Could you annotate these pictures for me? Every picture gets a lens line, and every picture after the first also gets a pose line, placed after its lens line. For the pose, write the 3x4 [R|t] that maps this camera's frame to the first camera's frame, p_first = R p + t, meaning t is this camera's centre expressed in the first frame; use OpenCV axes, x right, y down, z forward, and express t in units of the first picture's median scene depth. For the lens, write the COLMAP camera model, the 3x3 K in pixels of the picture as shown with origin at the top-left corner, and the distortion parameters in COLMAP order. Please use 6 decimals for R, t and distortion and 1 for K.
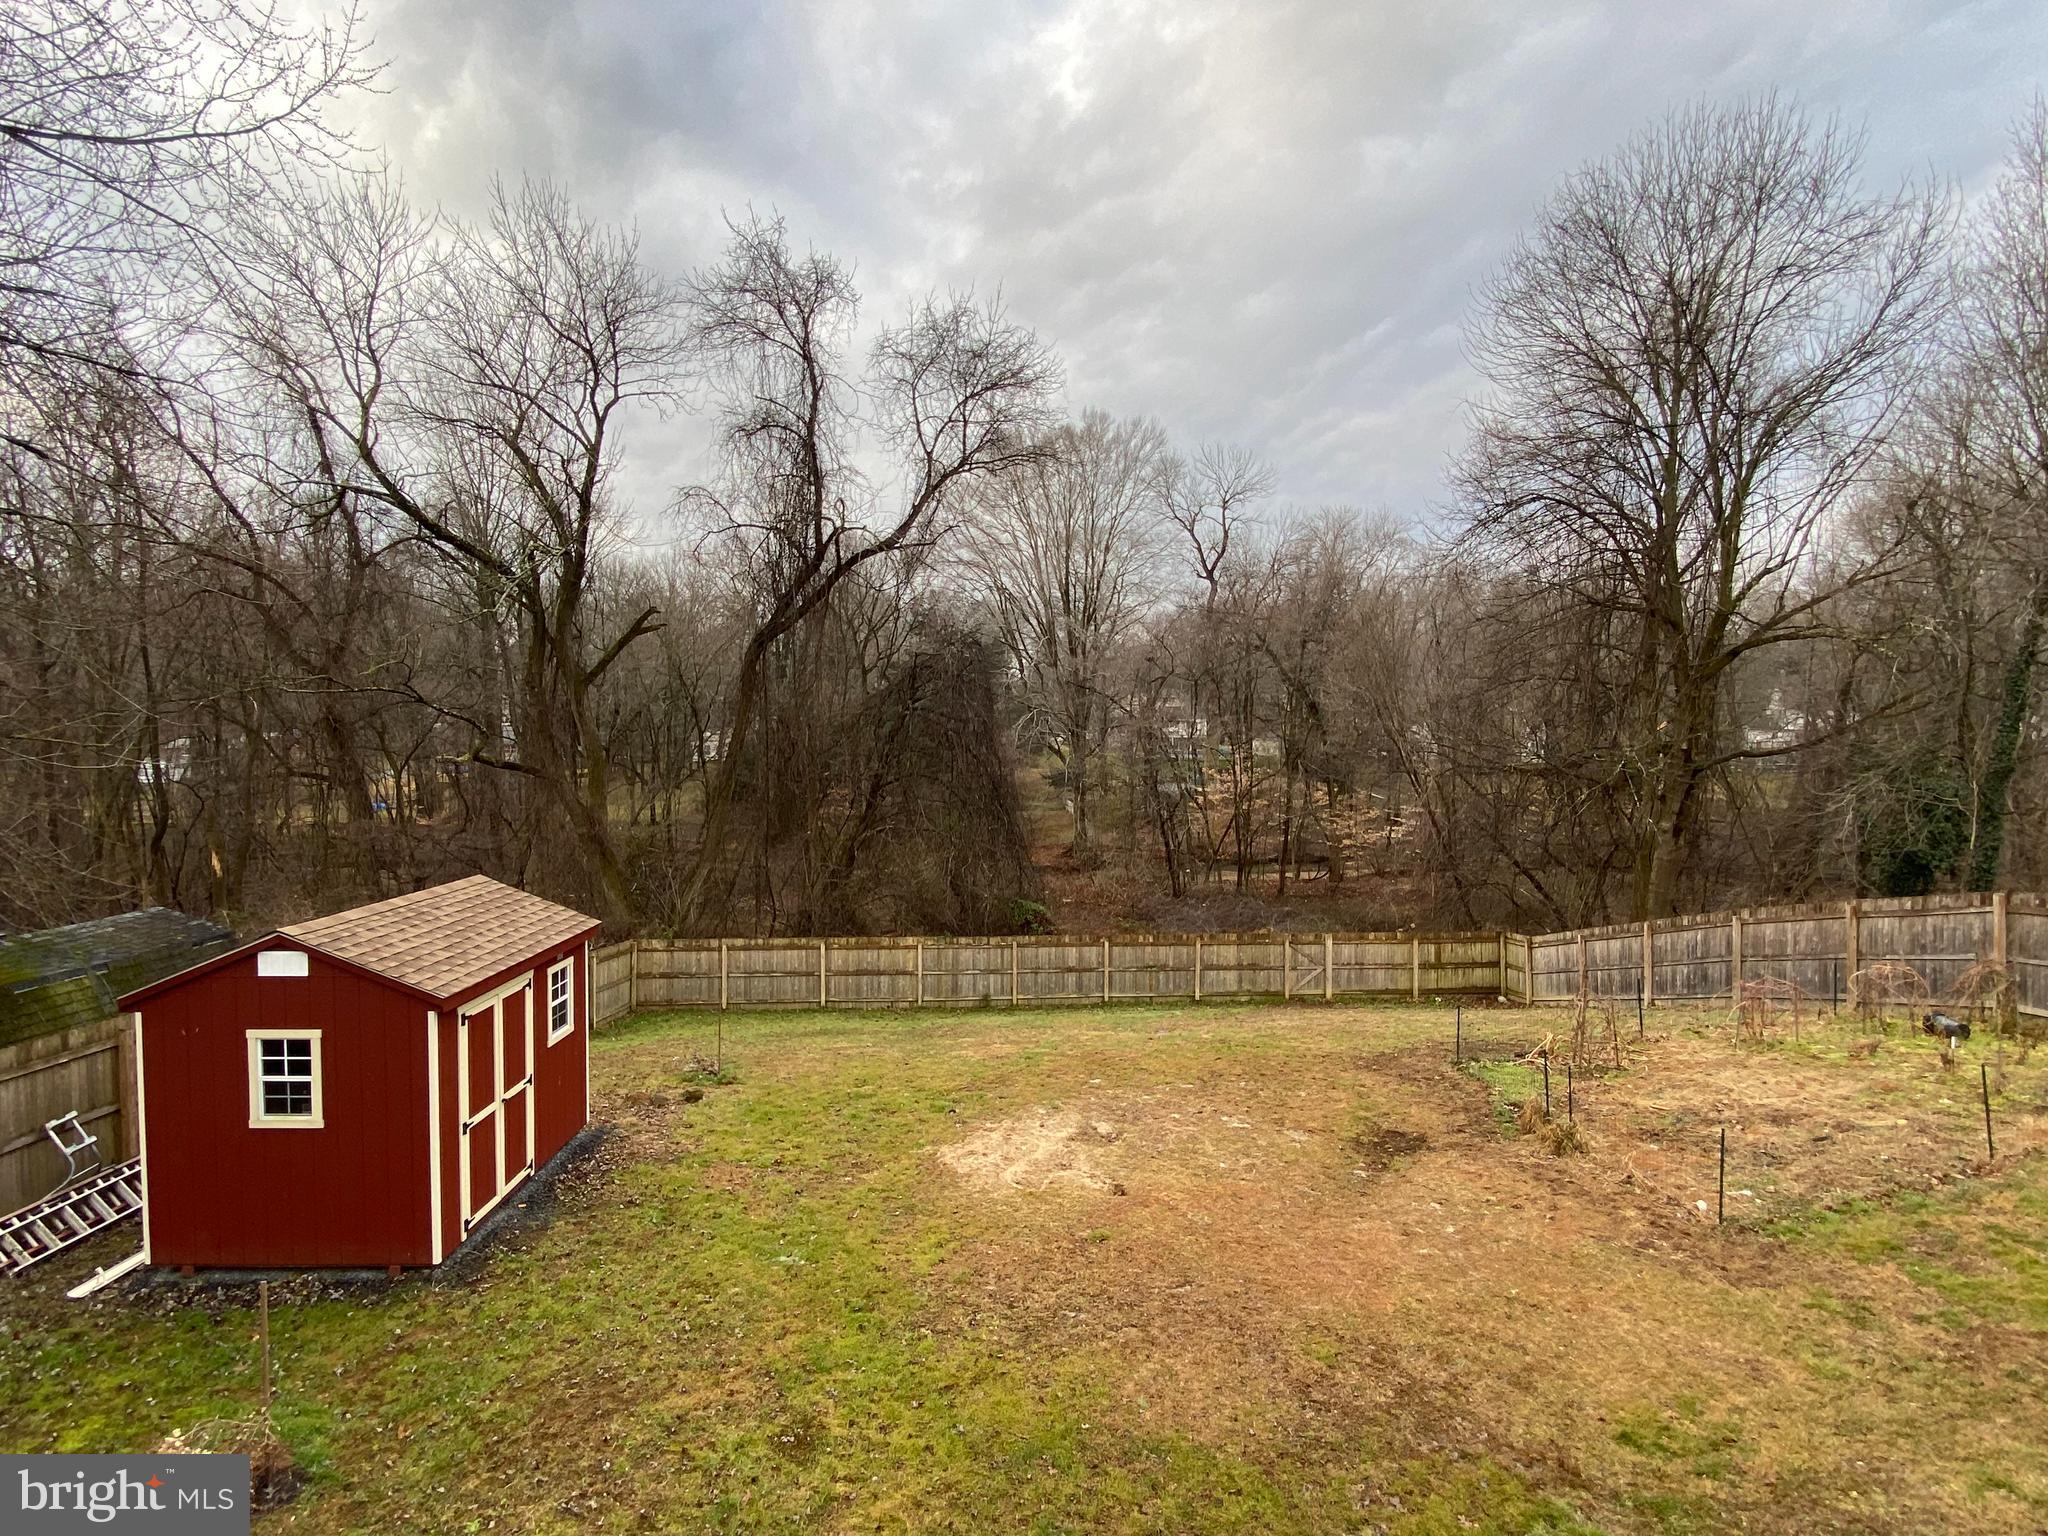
lens RADIAL K [[971.4, 0, 1024.0], [0, 971.4, 768.0], [0, 0, 1]] dist [-0.005823, -0.001729]
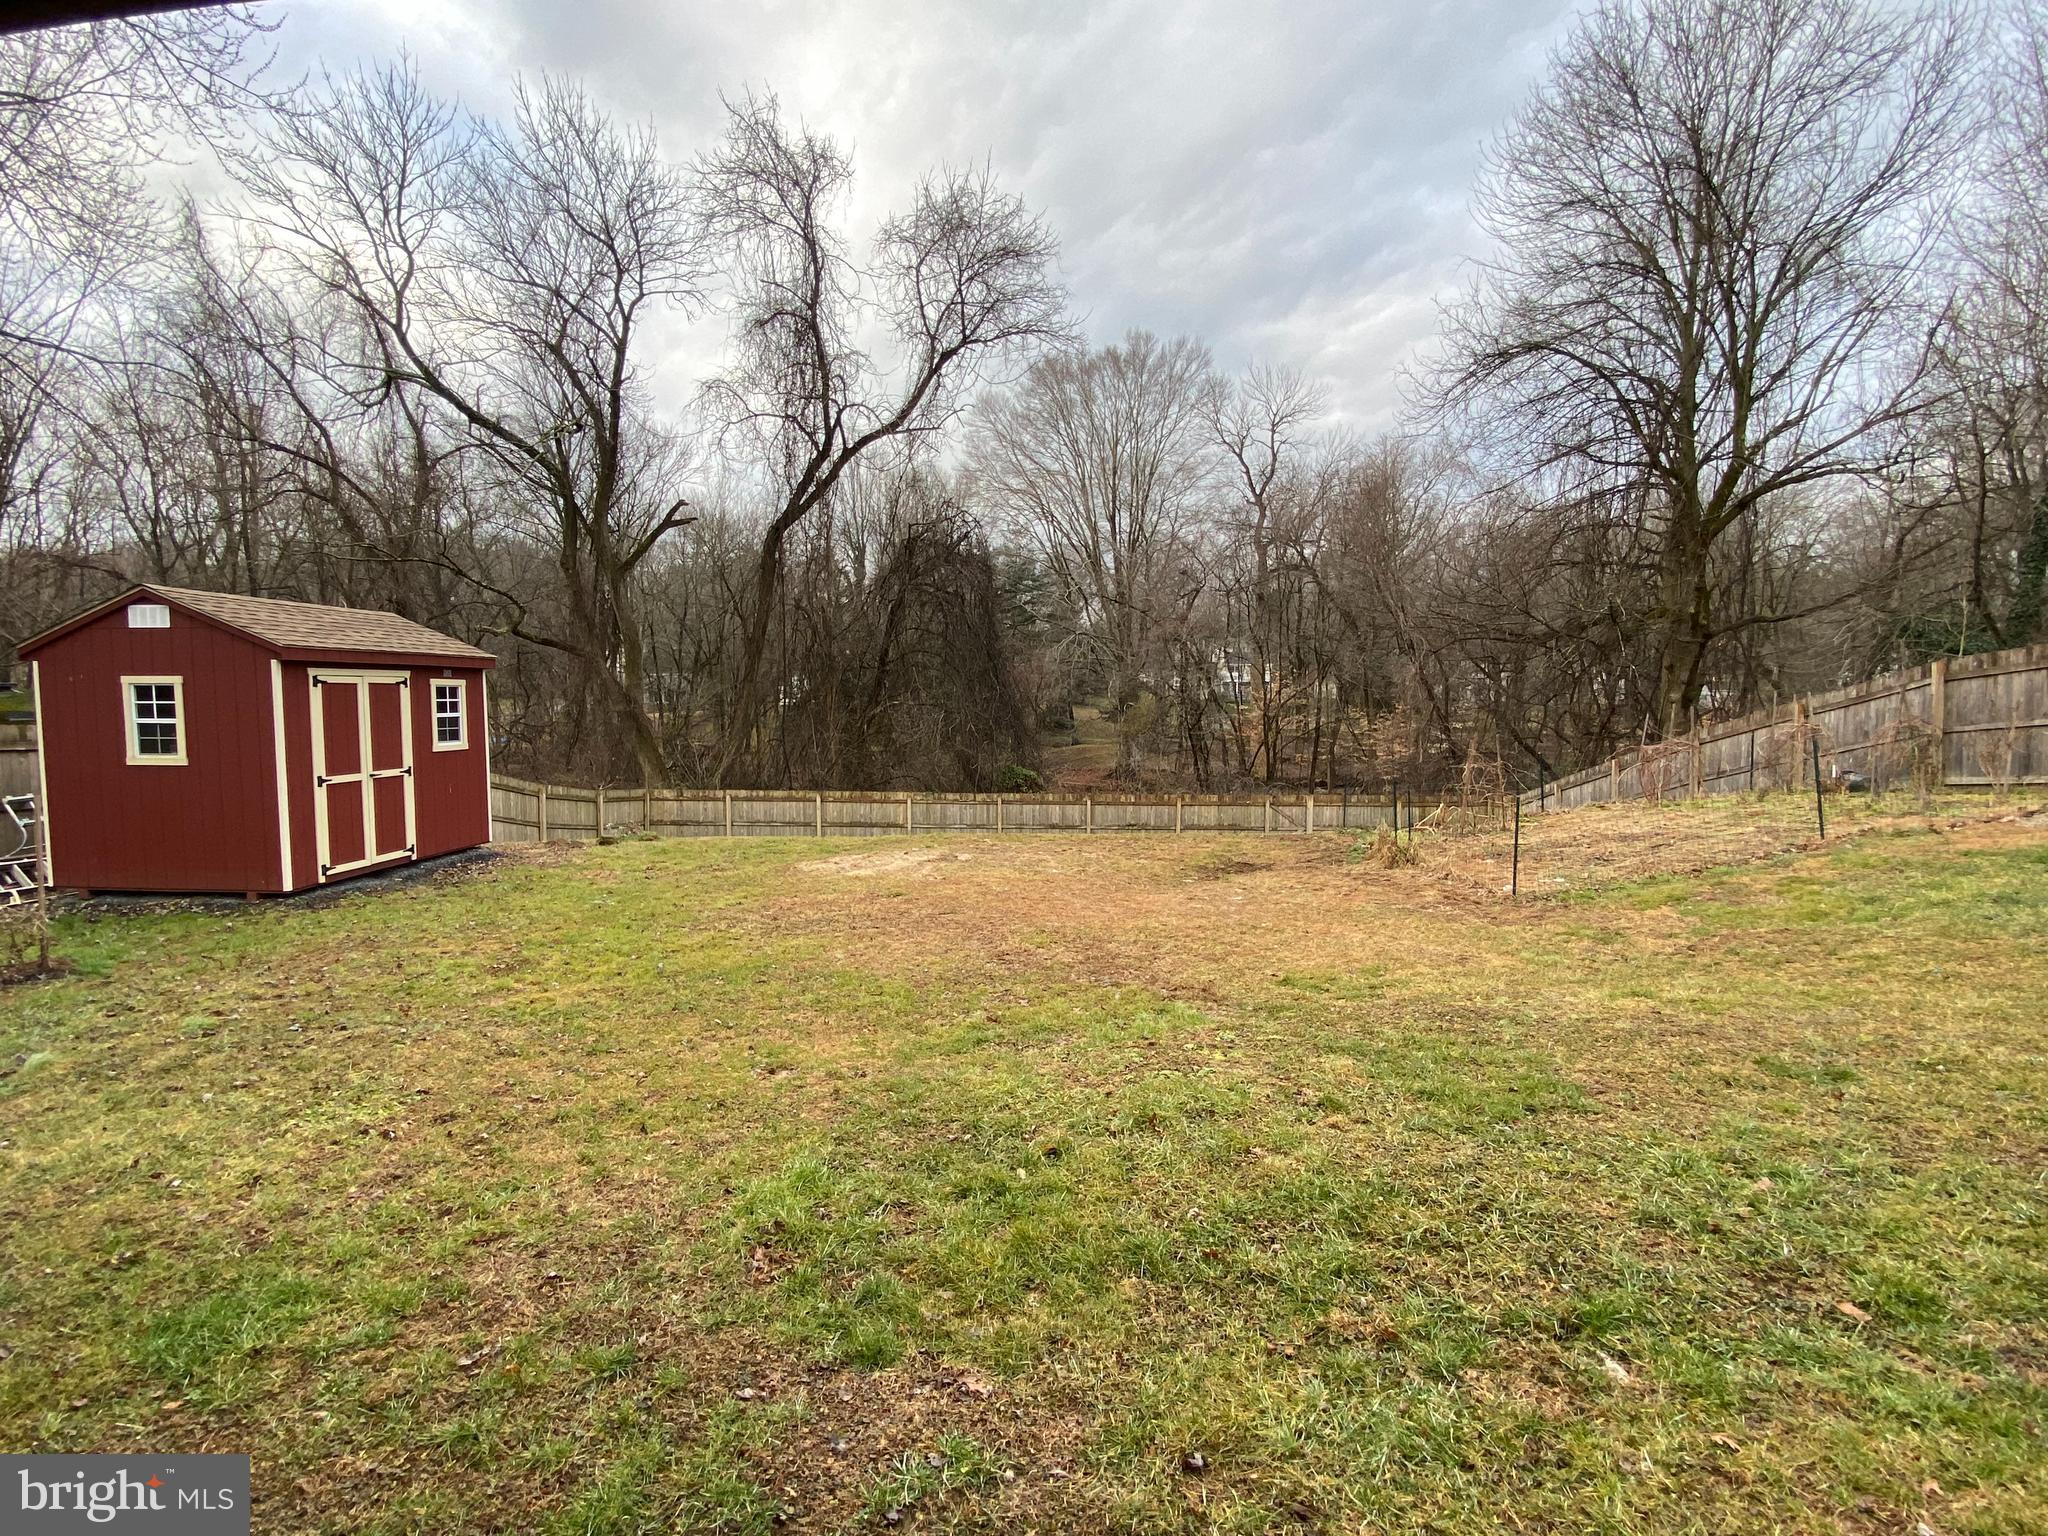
lens RADIAL K [[934.6, 0, 1024.0], [0, 934.6, 768.0], [0, 0, 1]] dist [-0.001904, -0.000686]
pose [[0.995749, 0.008056, -0.091757, 0.106251], [-0.004157, 0.999083, 0.042610, 0.101666], [0.092016, -0.042048, 0.994869, 0.004258]]
